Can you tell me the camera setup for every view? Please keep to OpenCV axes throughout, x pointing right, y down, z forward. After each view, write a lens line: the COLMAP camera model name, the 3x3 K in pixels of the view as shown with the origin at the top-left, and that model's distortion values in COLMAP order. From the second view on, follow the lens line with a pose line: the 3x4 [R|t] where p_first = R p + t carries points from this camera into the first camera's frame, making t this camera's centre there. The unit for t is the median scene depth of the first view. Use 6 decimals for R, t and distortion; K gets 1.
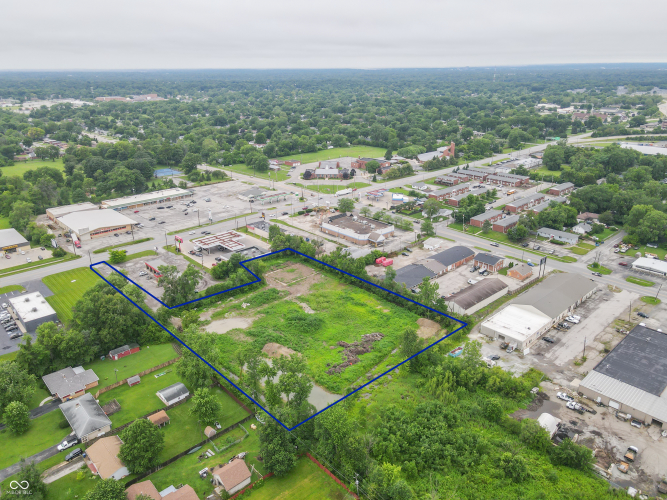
lens RADIAL K [[483.9, 0, 333.5], [0, 483.9, 250.0], [0, 0, 1]] dist [0.018316, -0.003827]
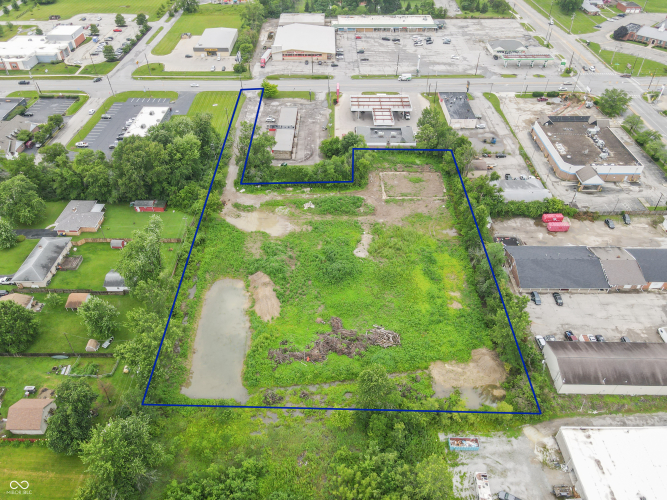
lens RADIAL K [[483.9, 0, 333.5], [0, 483.9, 250.0], [0, 0, 1]] dist [0.018316, -0.003827]
pose [[0.731656, 0.451390, -0.510810, 0.222804], [-0.250974, 0.875085, 0.413809, -0.125374], [0.633792, -0.174566, 0.753548, 0.347285]]
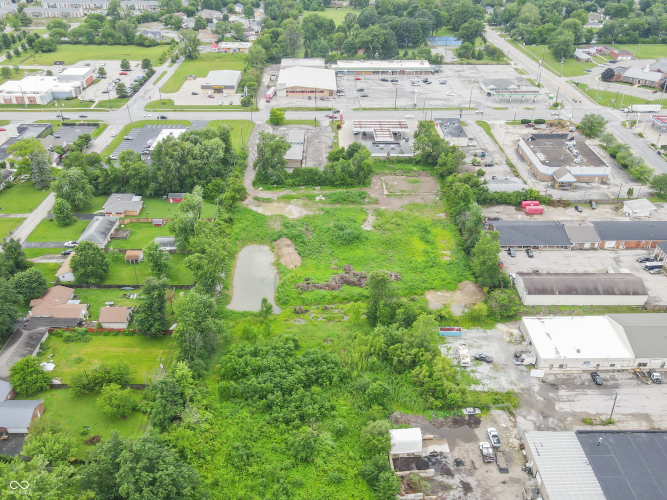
lens RADIAL K [[587.5, 0, 334.3], [0, 587.5, 302.5], [0, 0, 1]] dist [-0.014348, 0.056676]
pose [[0.743717, 0.391940, -0.541543, 0.399930], [-0.249827, 0.914352, 0.318664, -0.048681], [0.620058, -0.101703, 0.777936, 0.131398]]
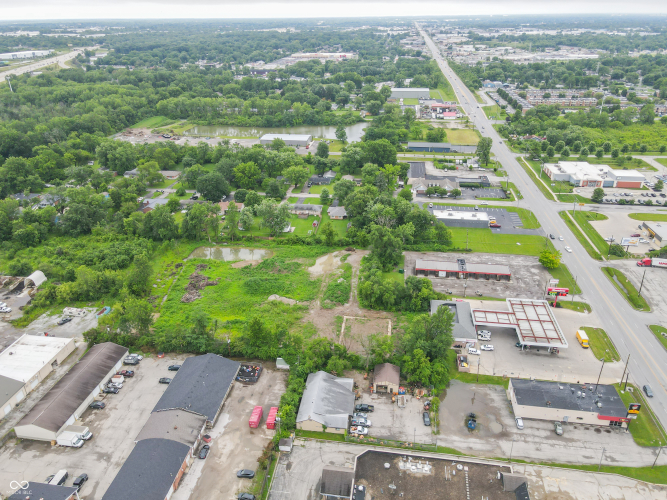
lens RADIAL K [[483.9, 0, 333.5], [0, 483.9, 250.0], [0, 0, 1]] dist [0.018316, -0.003827]
pose [[-0.780407, 0.282336, -0.557899, 0.277280], [-0.211271, 0.720708, 0.660262, -0.447965], [0.588498, 0.633140, -0.502796, 1.159290]]
